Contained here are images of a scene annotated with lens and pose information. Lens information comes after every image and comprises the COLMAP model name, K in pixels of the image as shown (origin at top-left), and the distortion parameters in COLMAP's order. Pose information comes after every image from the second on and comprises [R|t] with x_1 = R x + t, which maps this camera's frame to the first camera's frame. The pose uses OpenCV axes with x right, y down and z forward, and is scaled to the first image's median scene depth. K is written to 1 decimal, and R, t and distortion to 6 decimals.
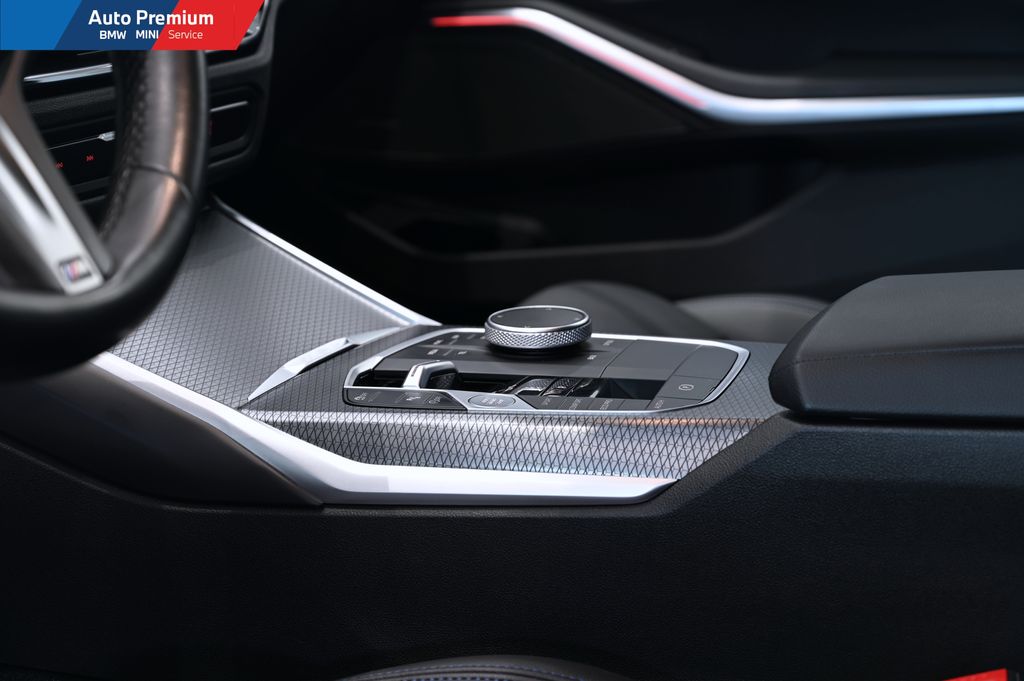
lens RADIAL K [[2085.8, 0, 512.0], [0, 2085.8, 340.5], [0, 0, 1]] dist [0.022176, 0.097508]
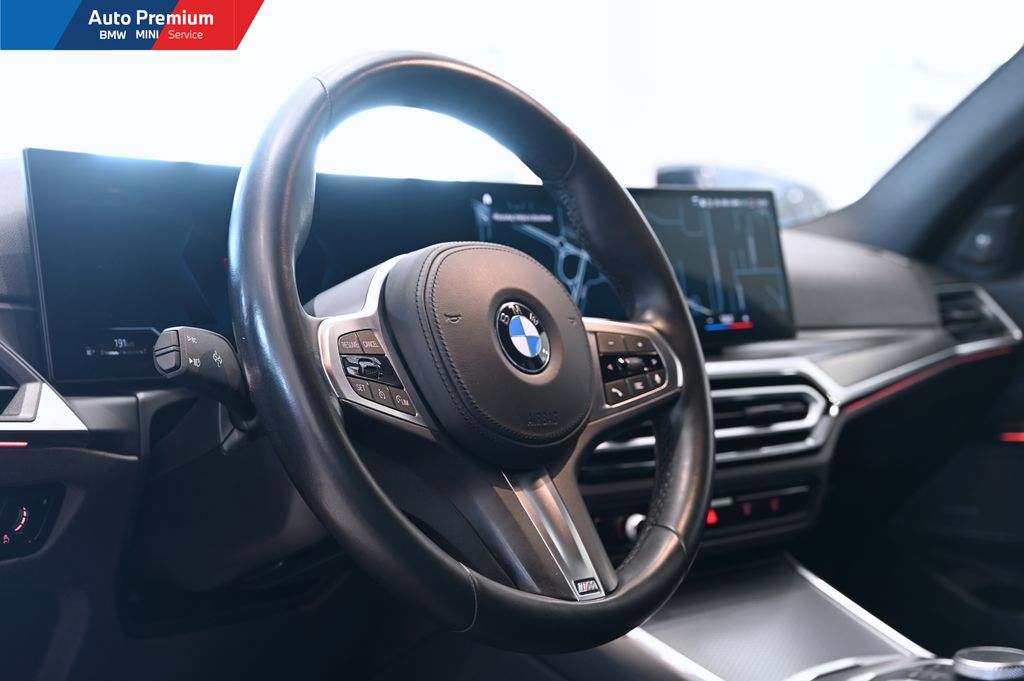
lens RADIAL K [[1544.4, 0, 512.0], [0, 1544.4, 340.5], [0, 0, 1]] dist [0.026721, 0.019800]
pose [[0.911519, 0.010423, -0.411126, 0.146544], [-0.094531, 0.978221, -0.184789, 0.003823], [0.400247, 0.207303, 0.892652, -0.071666]]
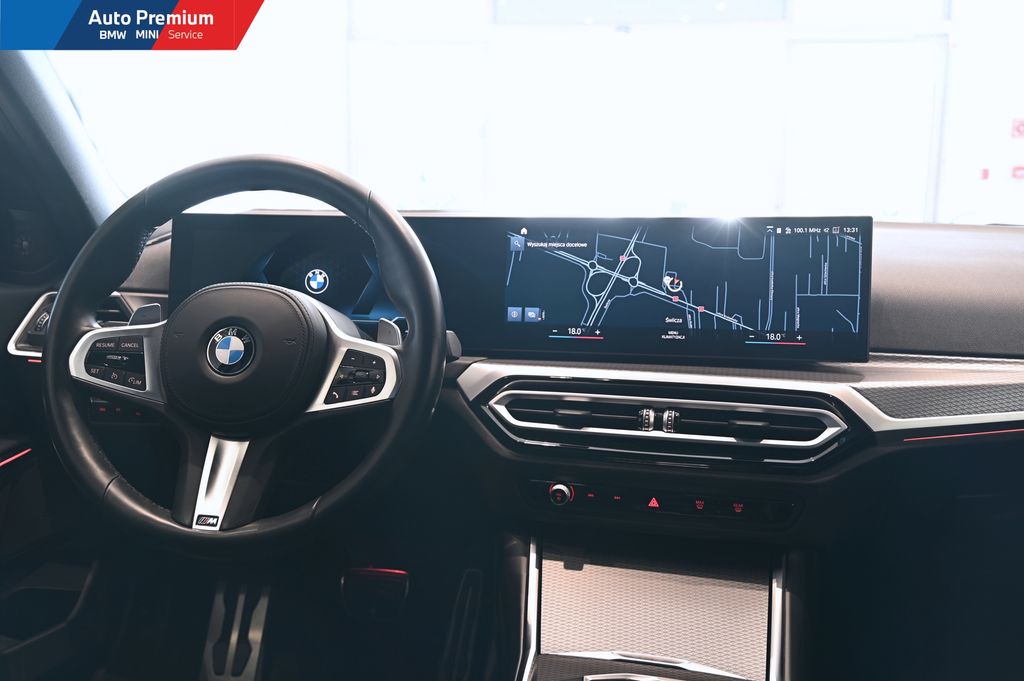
lens RADIAL K [[937.7, 0, 512.0], [0, 937.7, 340.5], [0, 0, 1]] dist [-0.005264, 0.000345]
pose [[0.162272, 0.152346, -0.974915, 0.583340], [-0.245254, 0.963232, 0.109699, -0.295929], [0.955781, 0.221301, 0.193669, 0.732059]]
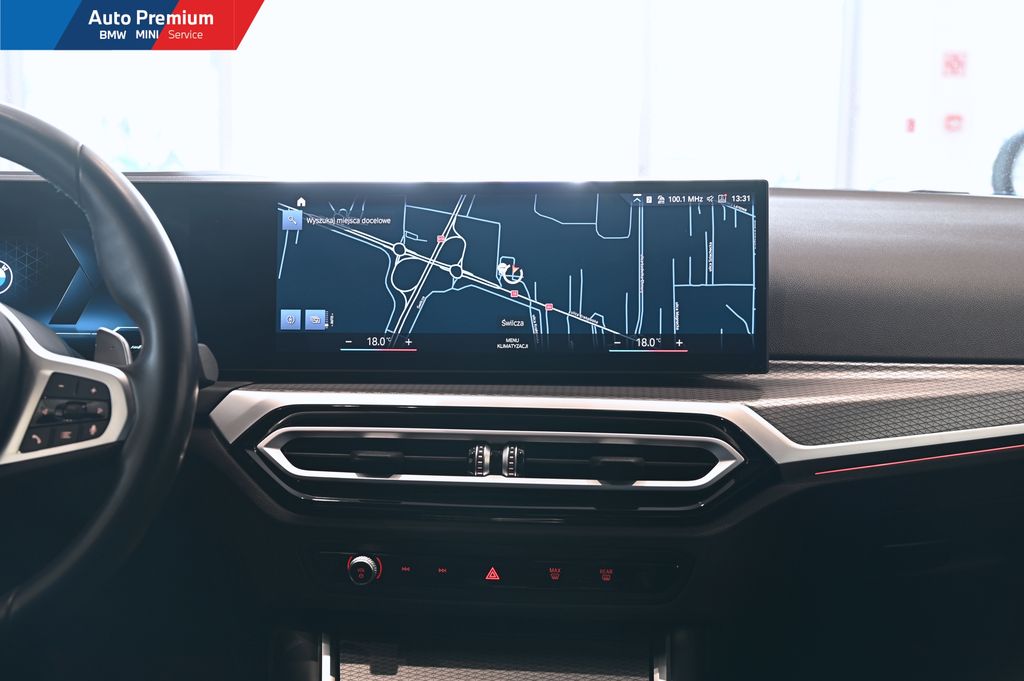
lens RADIAL K [[1374.0, 0, 512.0], [0, 1374.0, 340.5], [0, 0, 1]] dist [-0.004551, -0.022028]
pose [[0.337641, 0.129500, -0.932324, 0.624893], [-0.236616, 0.970362, 0.049093, -0.289422], [0.911049, 0.204027, 0.358276, 0.708591]]
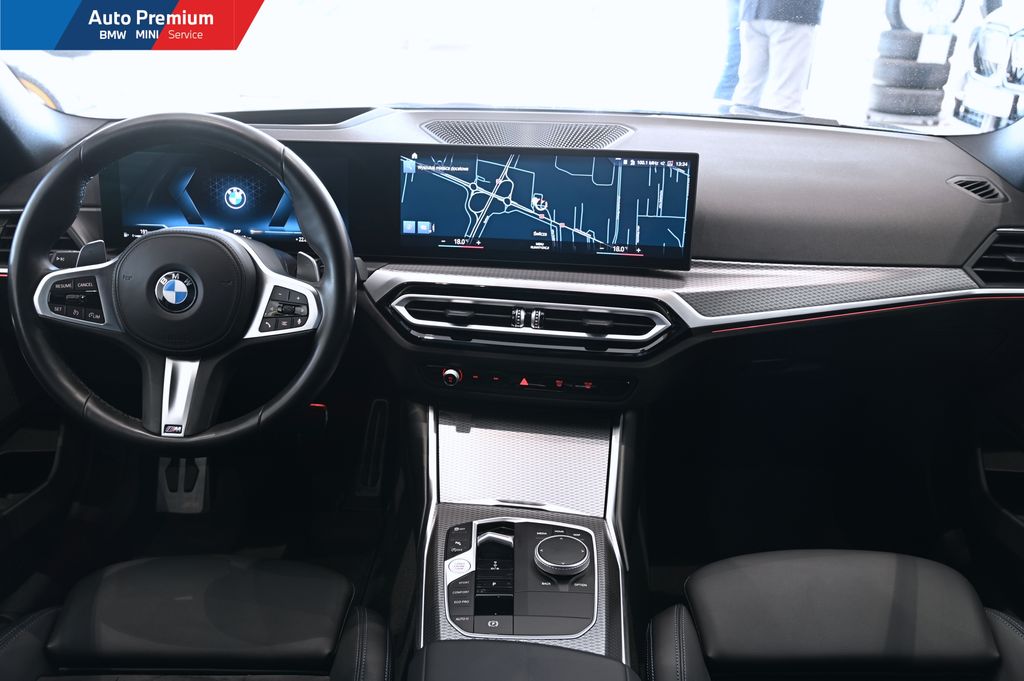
lens RADIAL K [[867.7, 0, 512.0], [0, 867.7, 340.5], [0, 0, 1]] dist [-0.007173, -0.001104]
pose [[0.285830, 0.397222, -0.872076, 0.658648], [-0.250433, 0.909380, 0.332132, -0.467894], [0.924978, 0.123463, 0.359405, 0.668971]]
